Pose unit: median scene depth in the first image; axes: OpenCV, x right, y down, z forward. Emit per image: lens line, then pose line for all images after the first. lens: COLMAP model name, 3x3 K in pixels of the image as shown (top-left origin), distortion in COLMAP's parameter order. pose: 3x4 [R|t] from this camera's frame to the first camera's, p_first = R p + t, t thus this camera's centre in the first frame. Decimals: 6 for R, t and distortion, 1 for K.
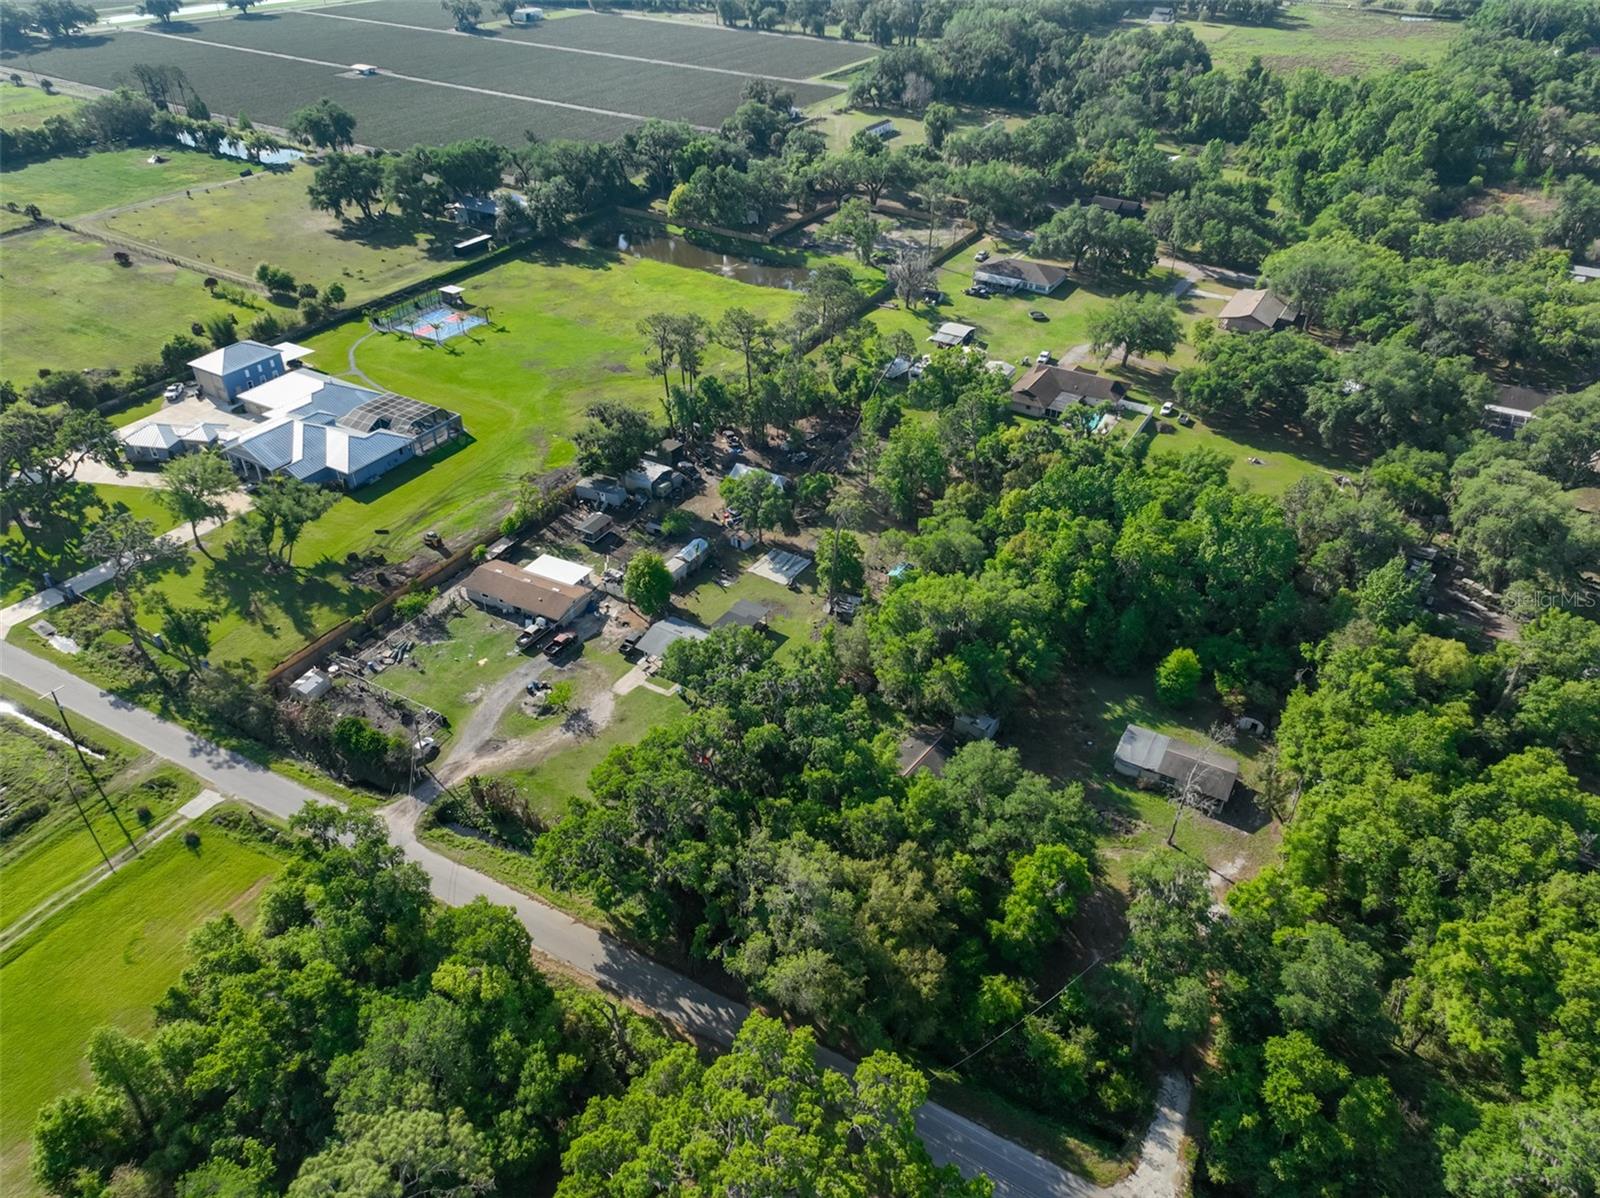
lens RADIAL K [[1118.3, 0, 806.2], [0, 1118.3, 594.3], [0, 0, 1]] dist [-0.003810, 0.021997]
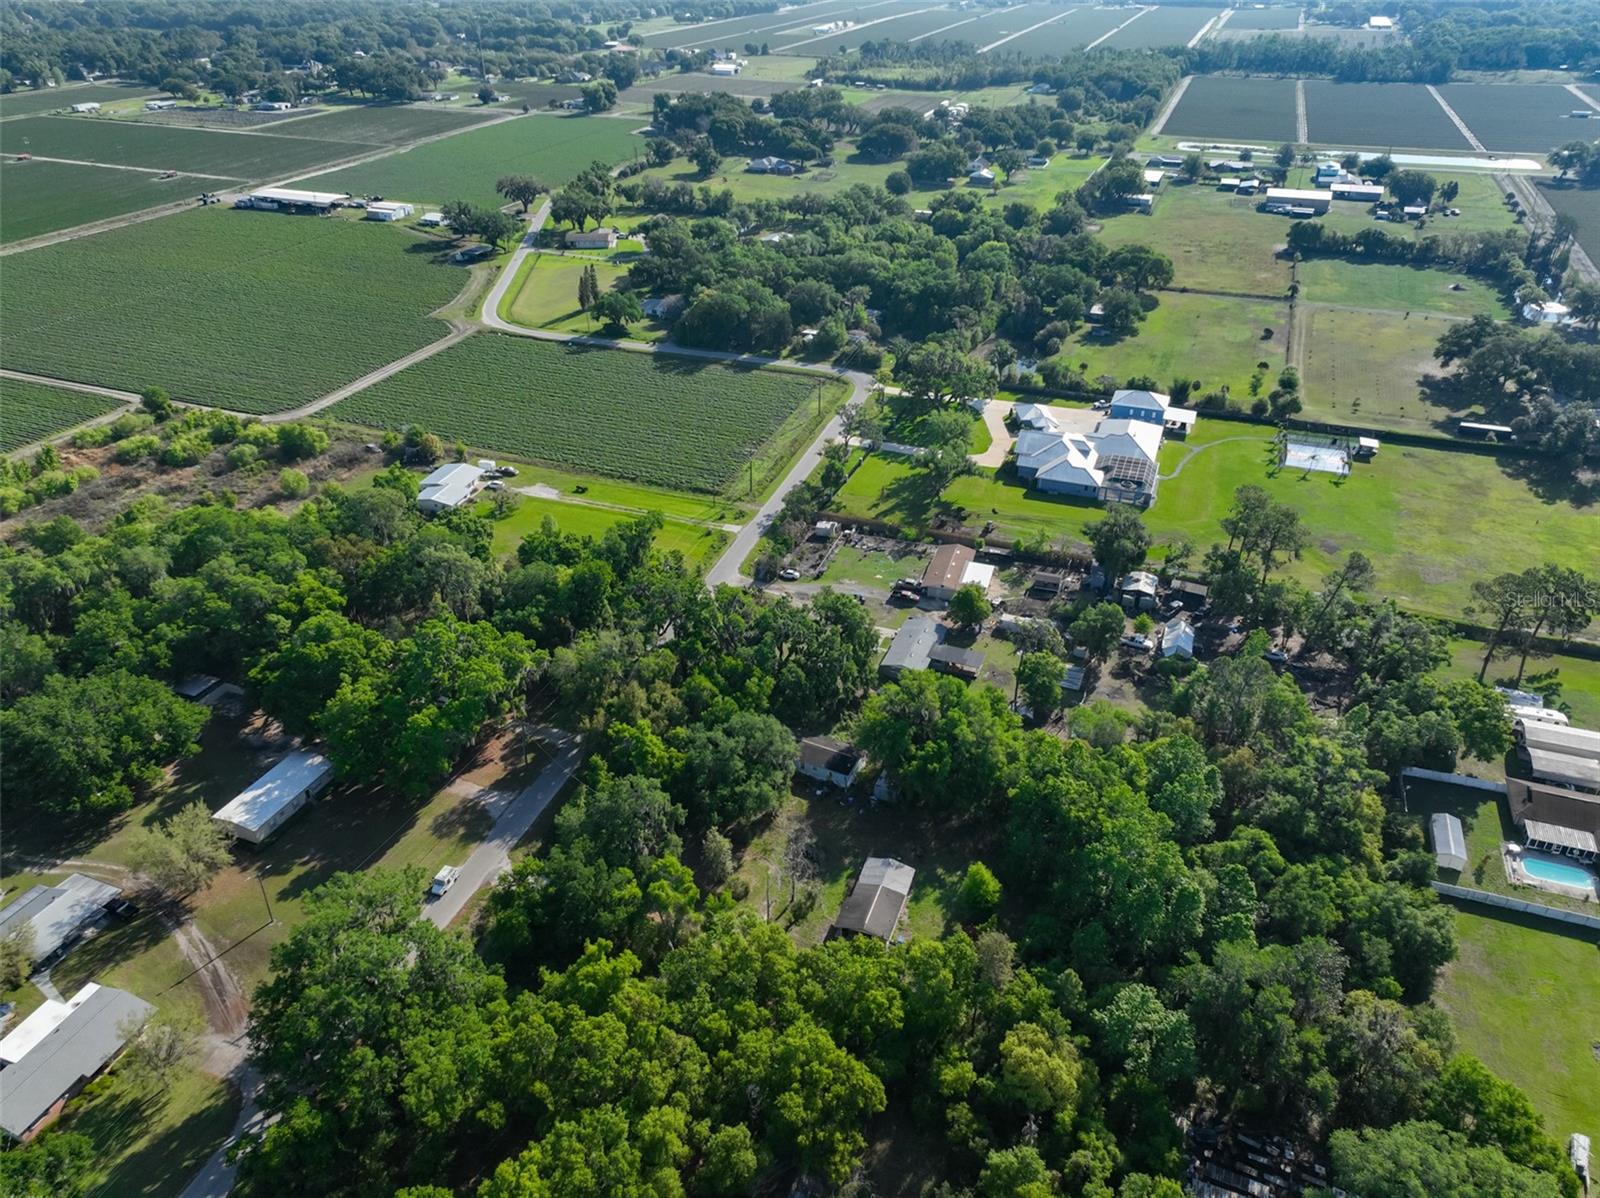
lens RADIAL K [[1118.3, 0, 806.2], [0, 1118.3, 594.3], [0, 0, 1]] dist [-0.003810, 0.021997]
pose [[0.176998, 0.499597, -0.847982, 0.857662], [-0.562953, 0.758119, 0.329149, -0.316432], [0.807314, 0.419116, 0.415436, 0.264703]]
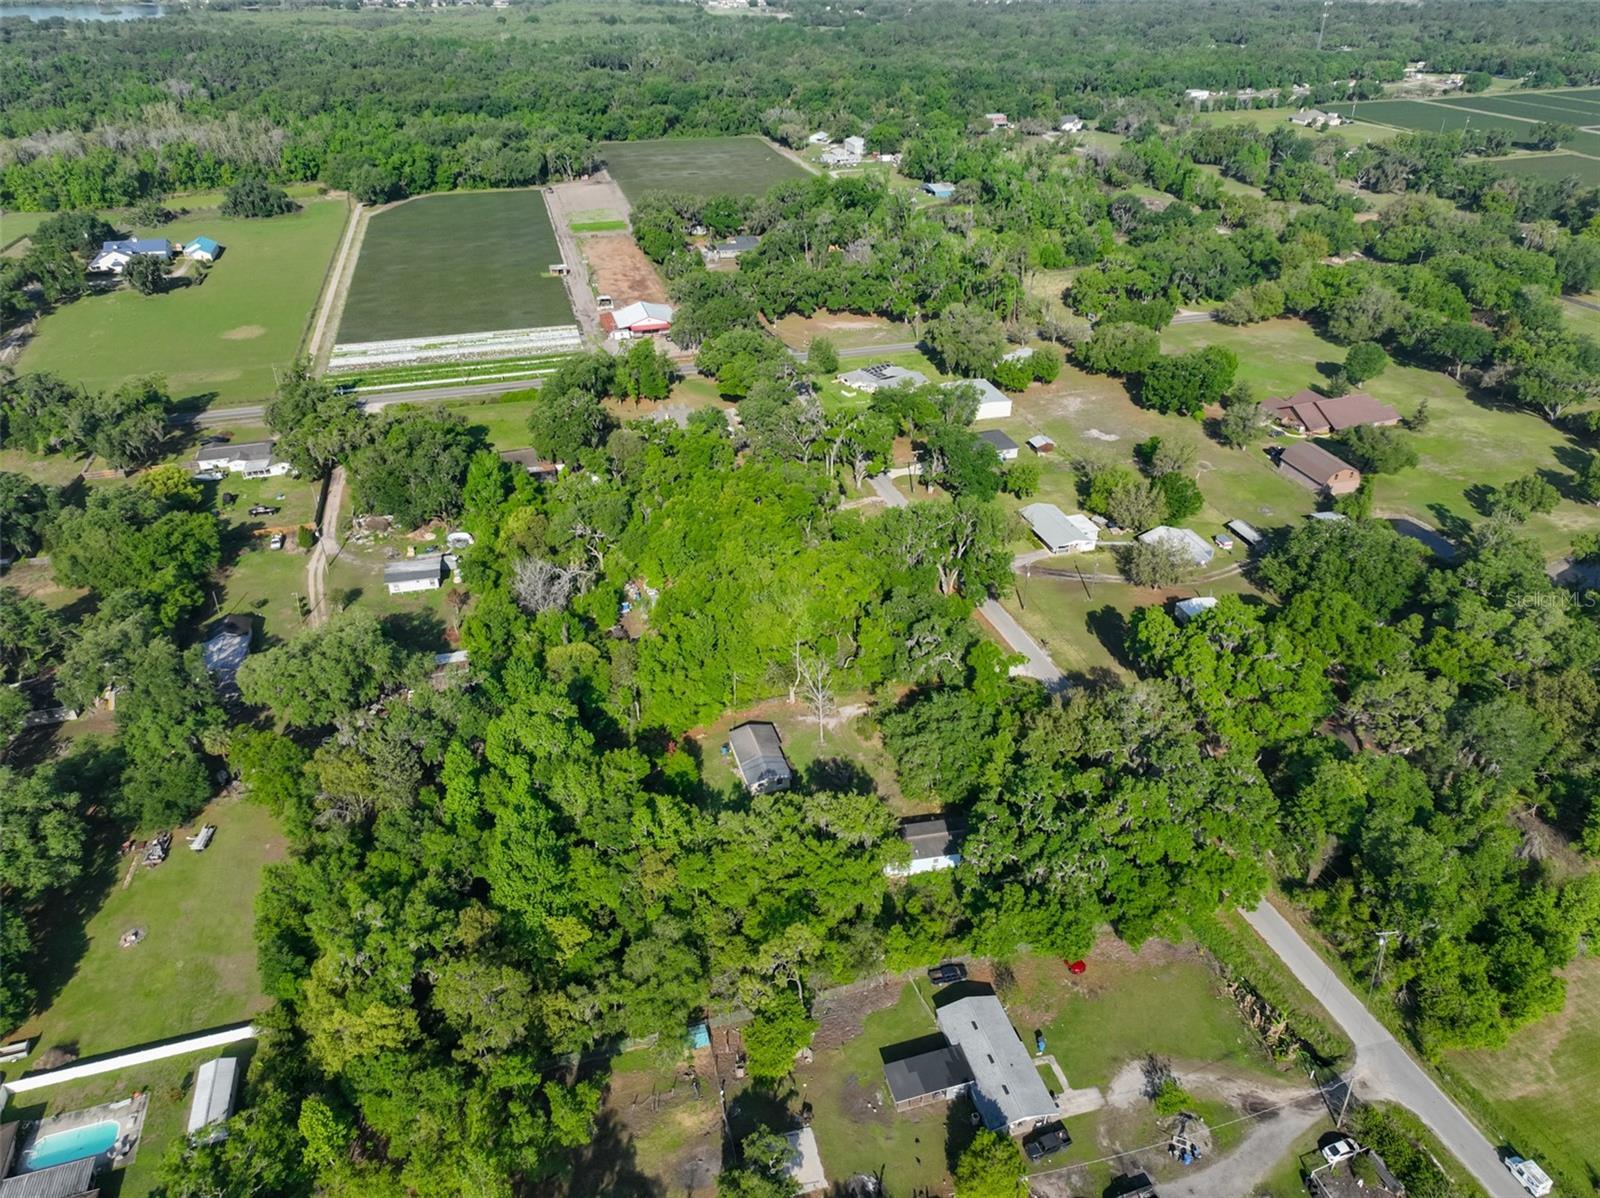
lens RADIAL K [[1118.3, 0, 806.2], [0, 1118.3, 594.3], [0, 0, 1]] dist [-0.003810, 0.021997]
pose [[-0.736806, -0.355517, 0.575087, -0.303466], [0.381203, 0.484053, 0.787640, -0.730794], [-0.558392, 0.799562, -0.221129, 0.848142]]
